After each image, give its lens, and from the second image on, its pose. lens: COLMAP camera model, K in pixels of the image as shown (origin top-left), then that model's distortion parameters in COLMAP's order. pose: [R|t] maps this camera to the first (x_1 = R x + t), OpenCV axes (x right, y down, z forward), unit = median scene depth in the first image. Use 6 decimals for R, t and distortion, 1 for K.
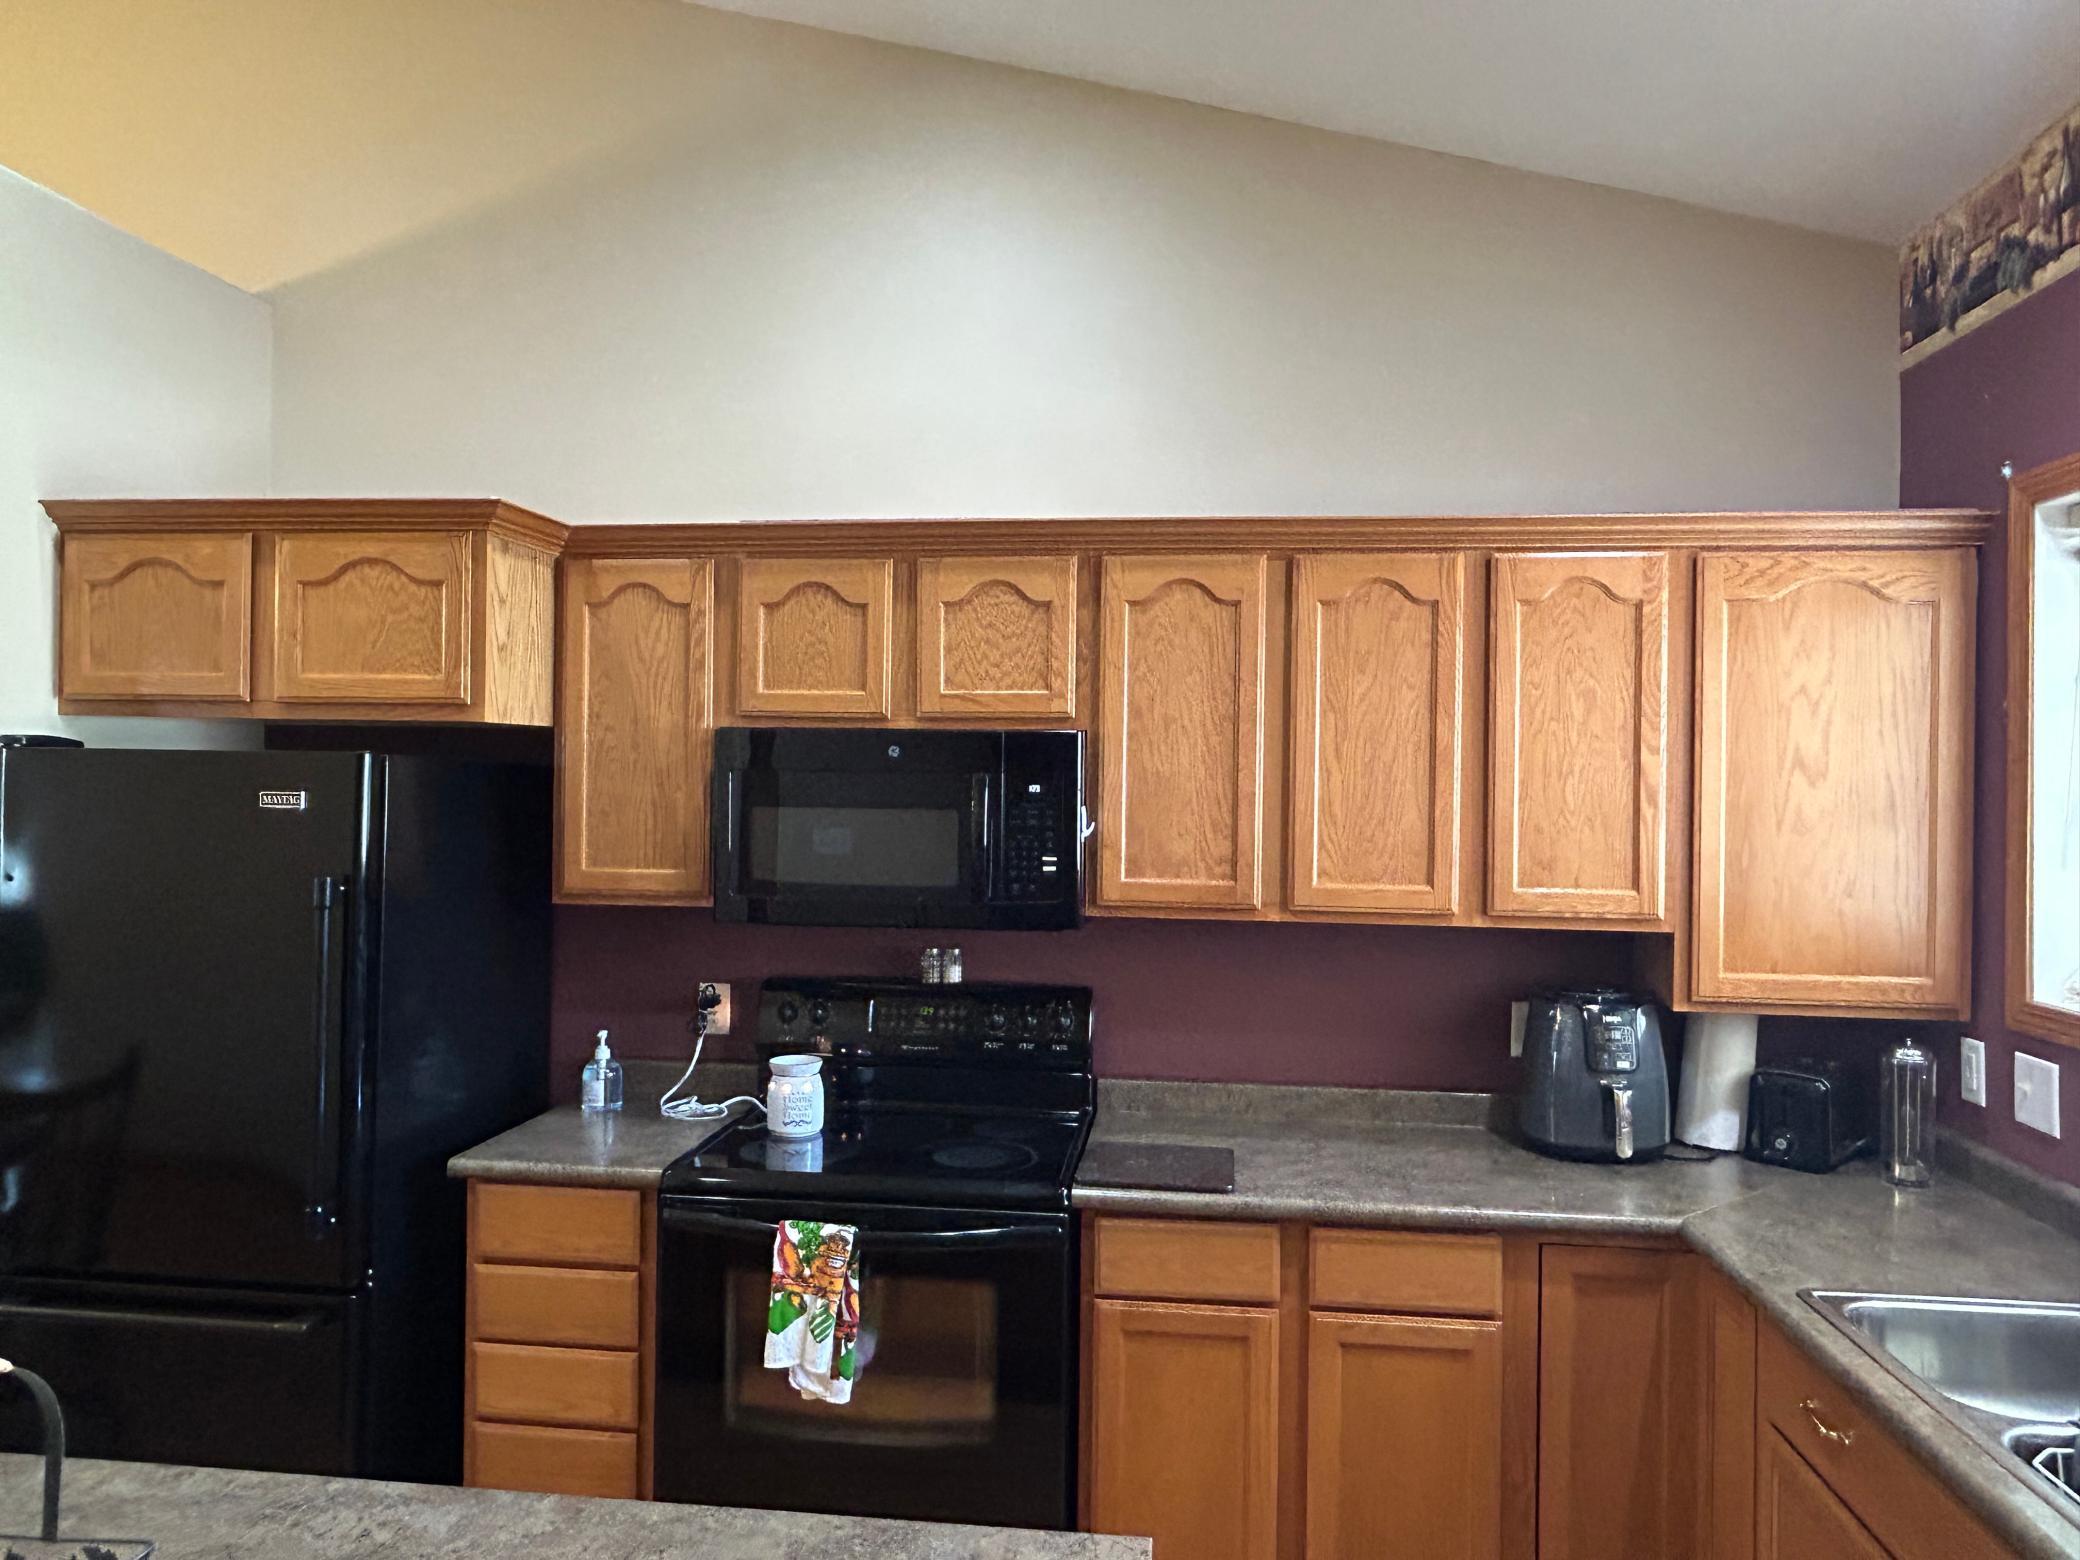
lens RADIAL K [[1368.7, 0, 1028.1], [0, 1368.7, 777.8], [0, 0, 1]] dist [0.004002, -0.004518]
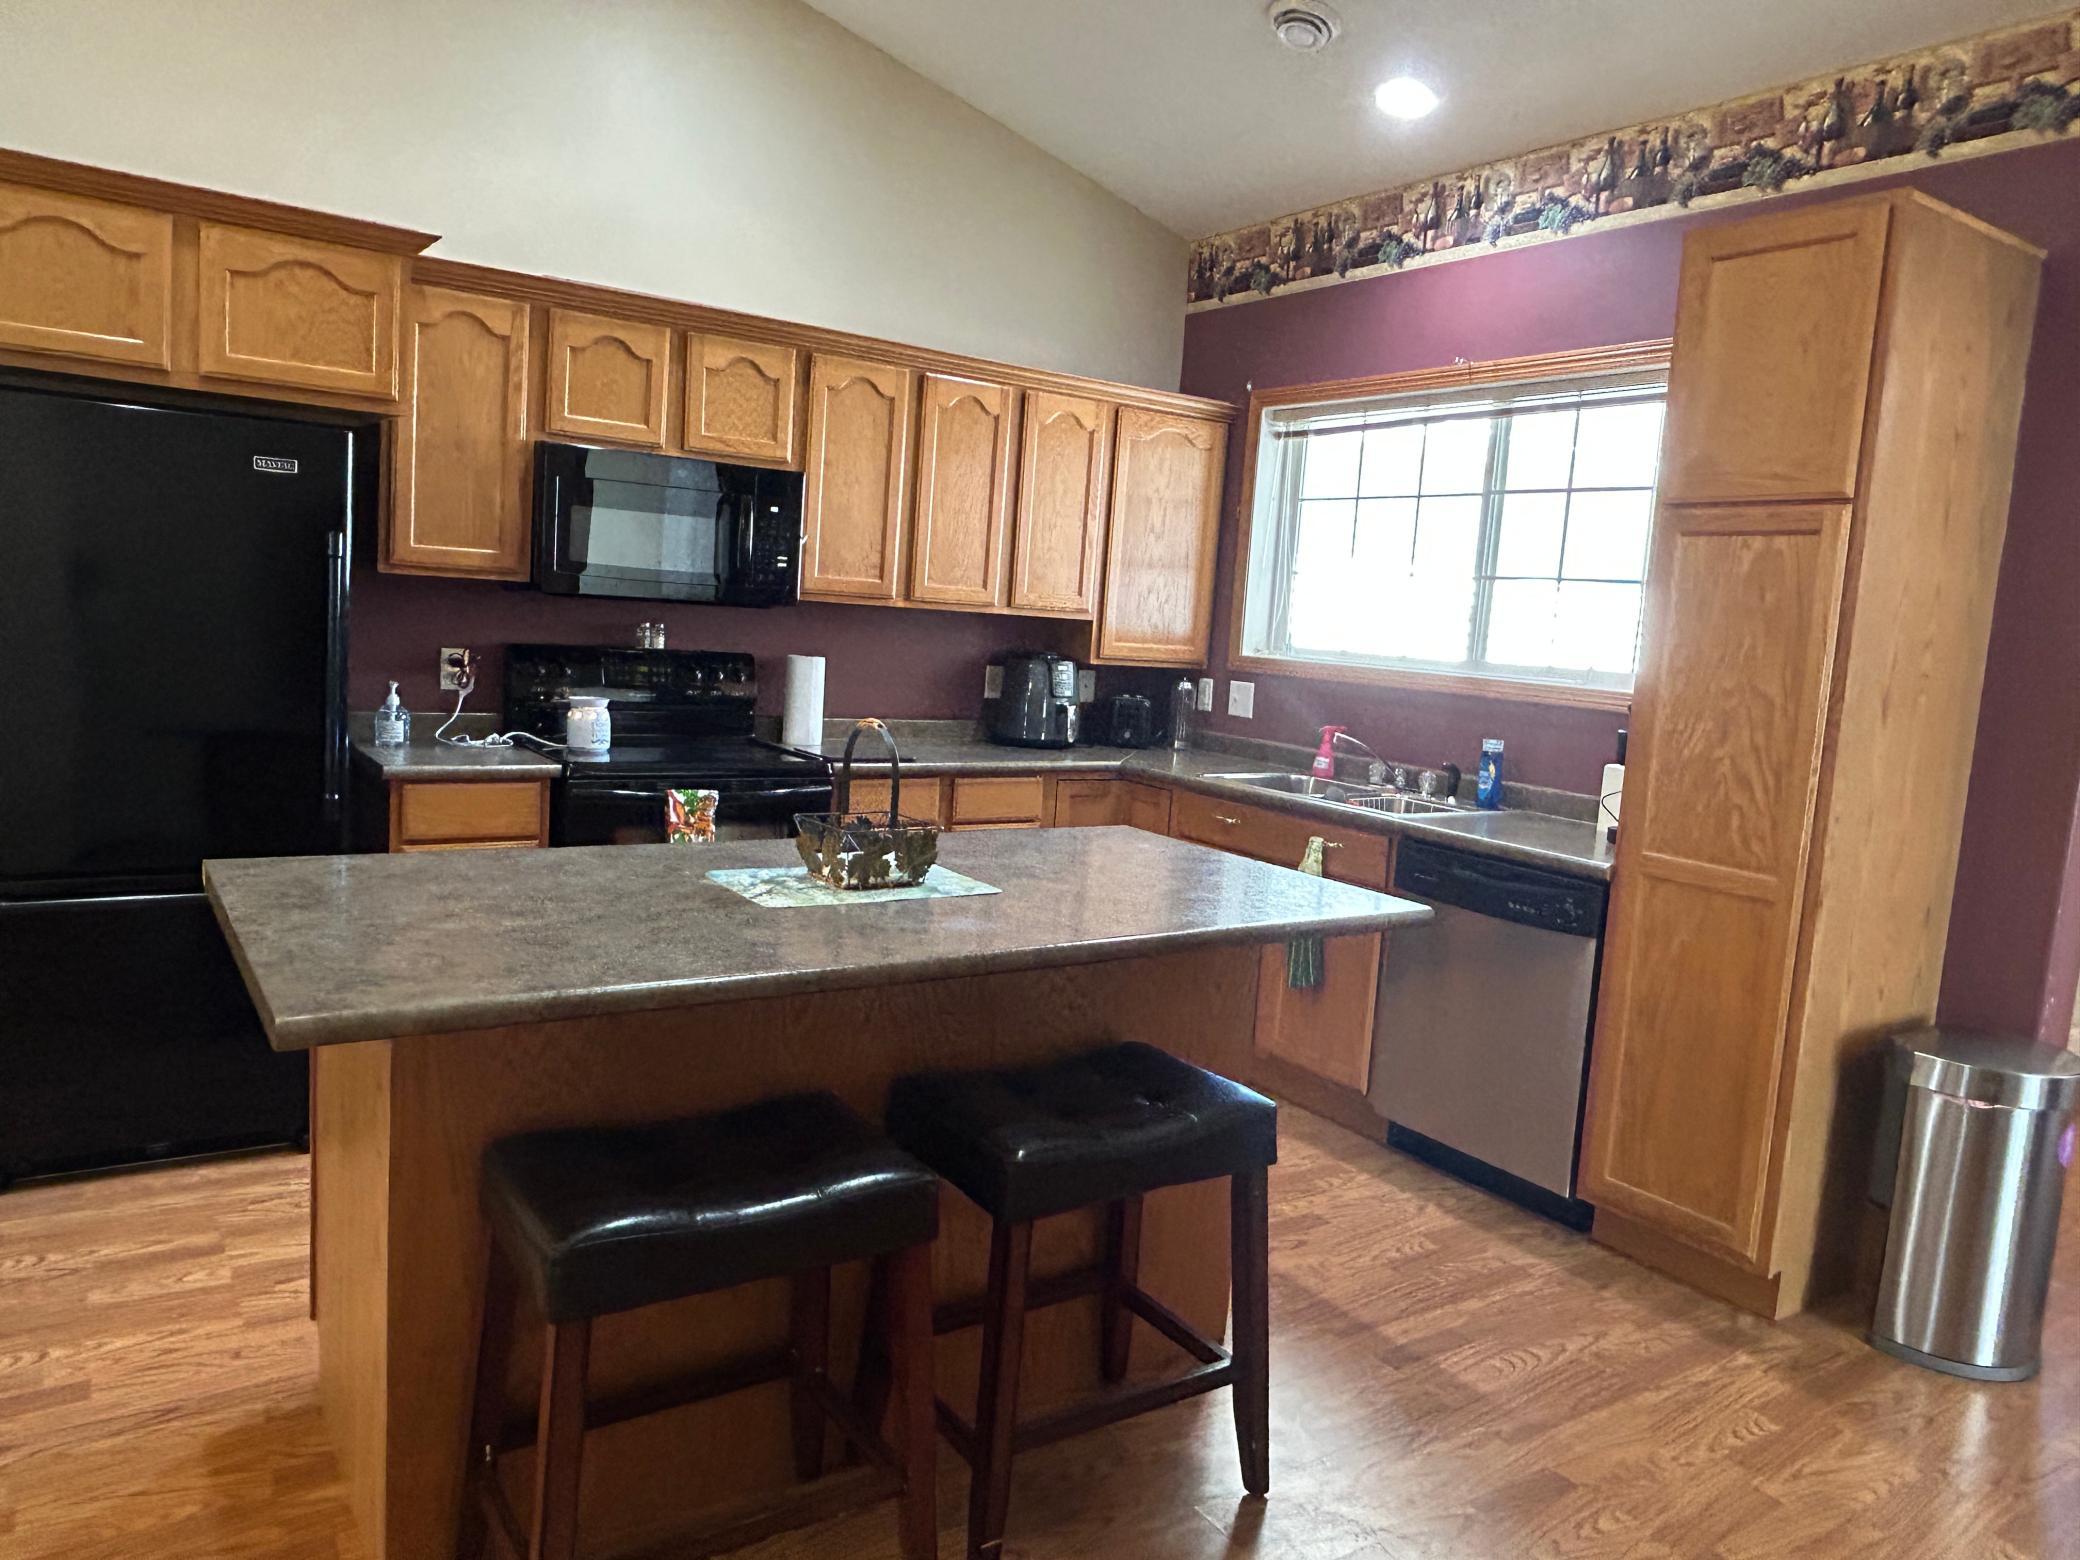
lens RADIAL K [[1422.7, 0, 1027.8], [0, 1422.7, 778.1], [0, 0, 1]] dist [0.001408, -0.005502]
pose [[0.758237, -0.038787, 0.650824, -0.792928], [-0.064753, 0.988813, 0.134370, 0.070183], [-0.648755, -0.144027, 0.747244, -0.360283]]
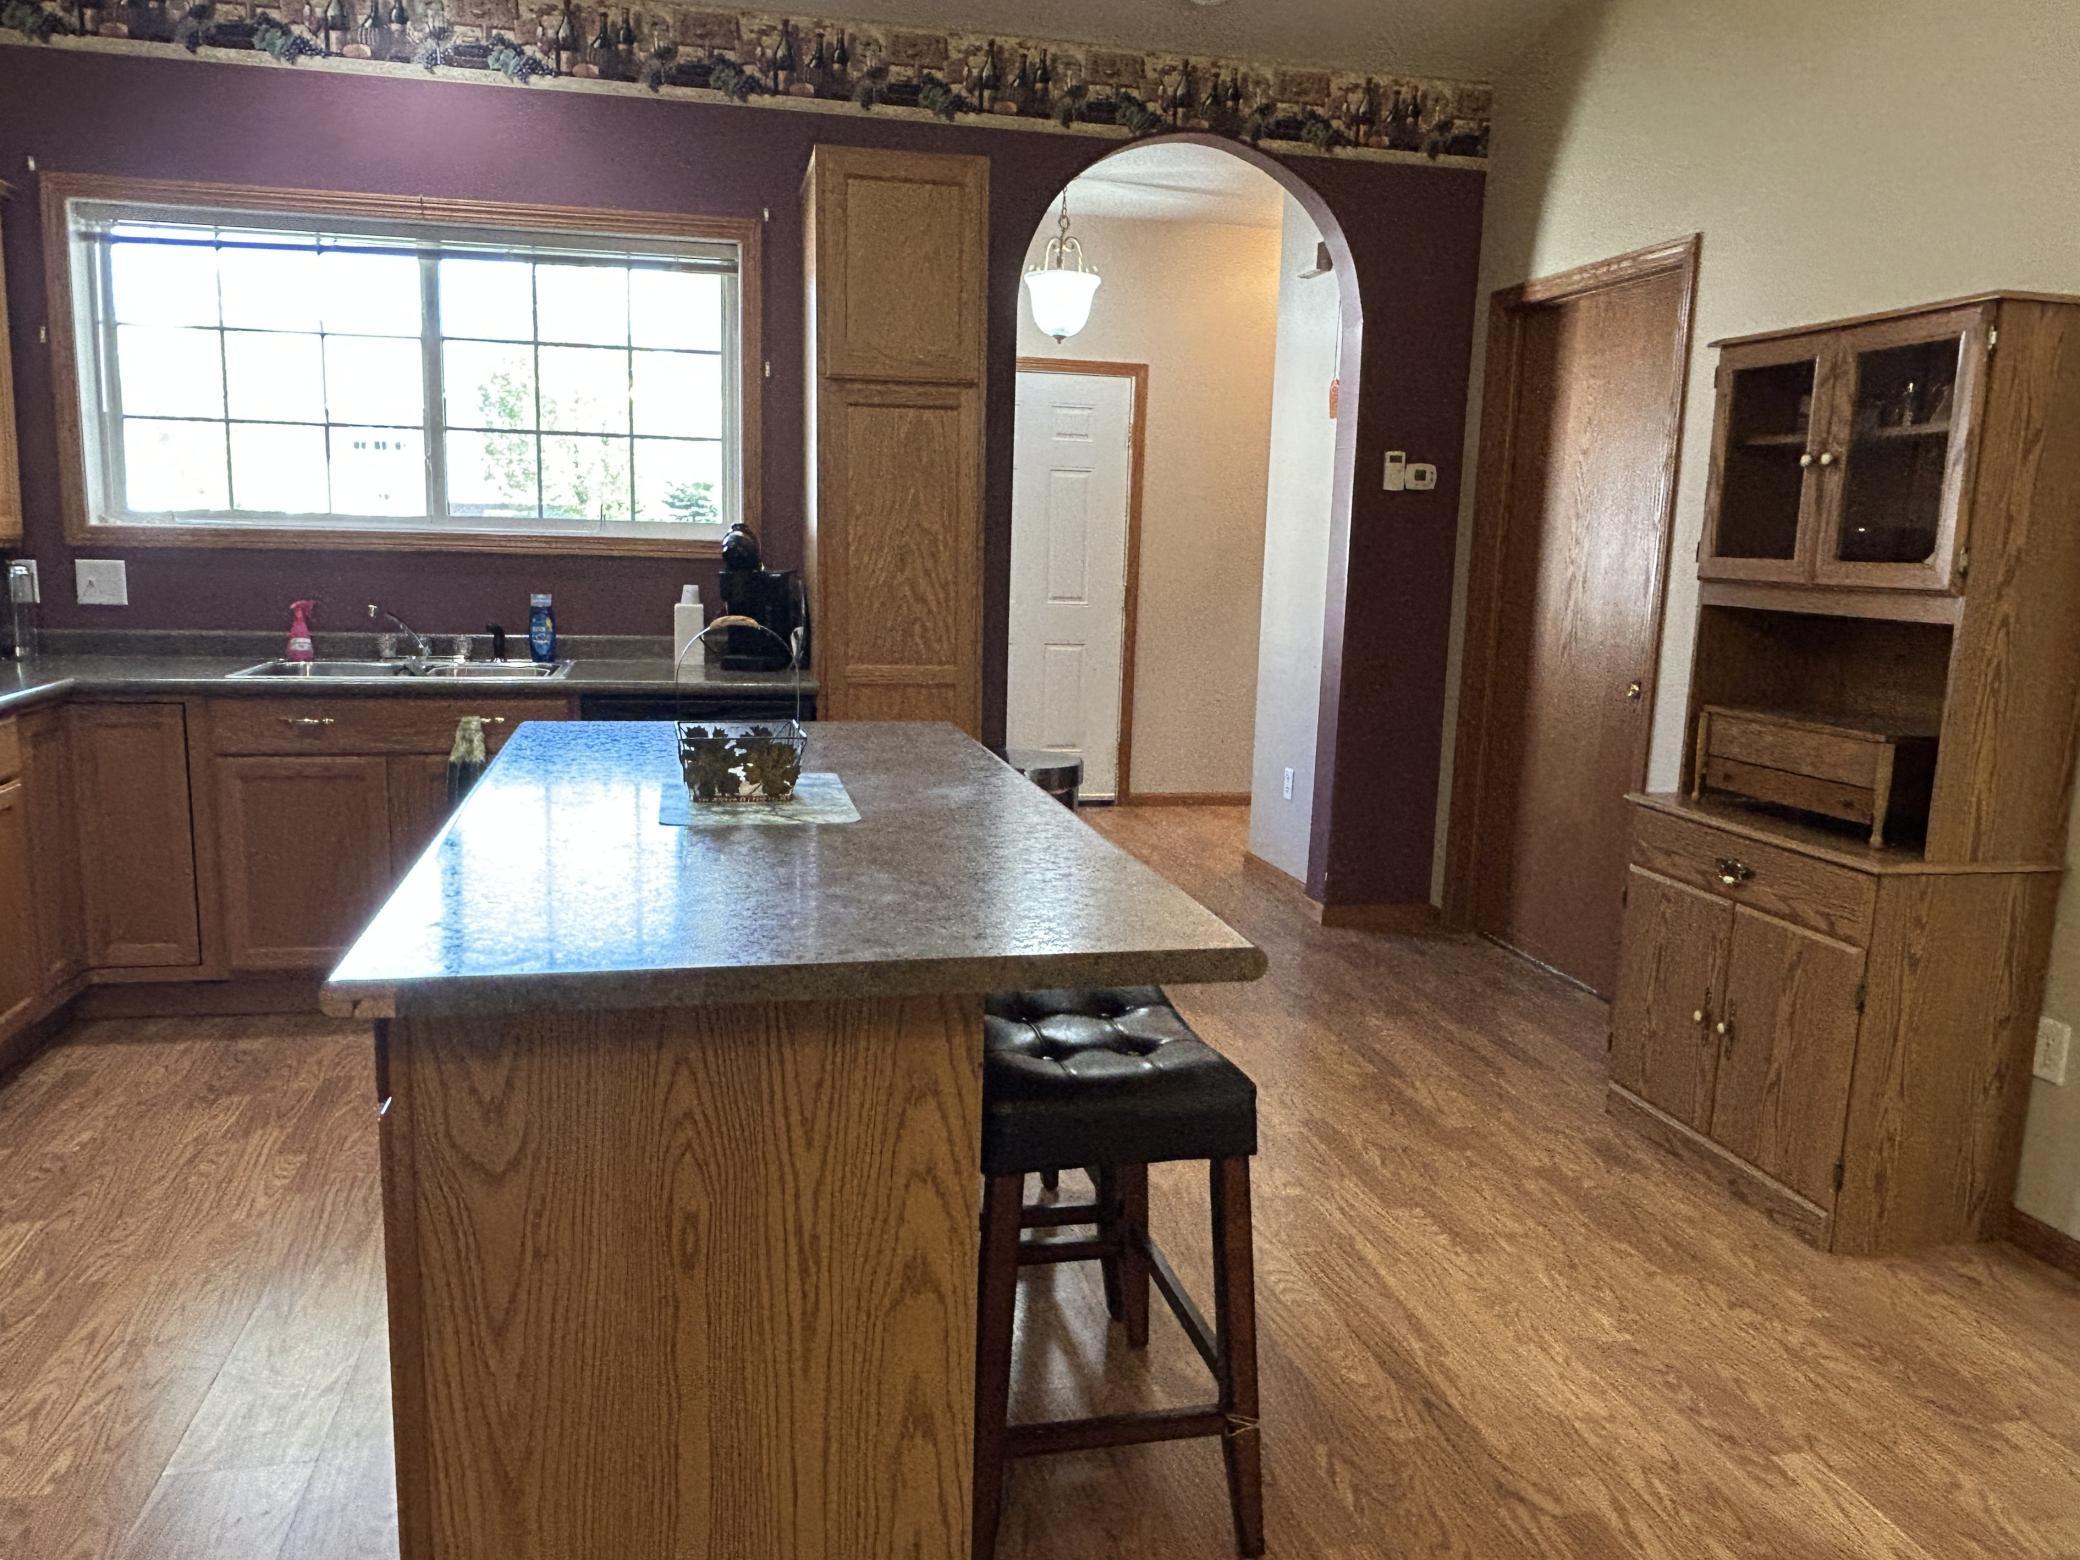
lens RADIAL K [[1503.0, 0, 1018.3], [0, 1503.0, 779.6], [0, 0, 1]] dist [-0.004372, -0.009806]
pose [[-0.322058, -0.177066, 0.930014, -1.125576], [-0.040542, 0.984032, 0.173311, 0.095665], [-0.945851, 0.018111, -0.324094, 0.481575]]
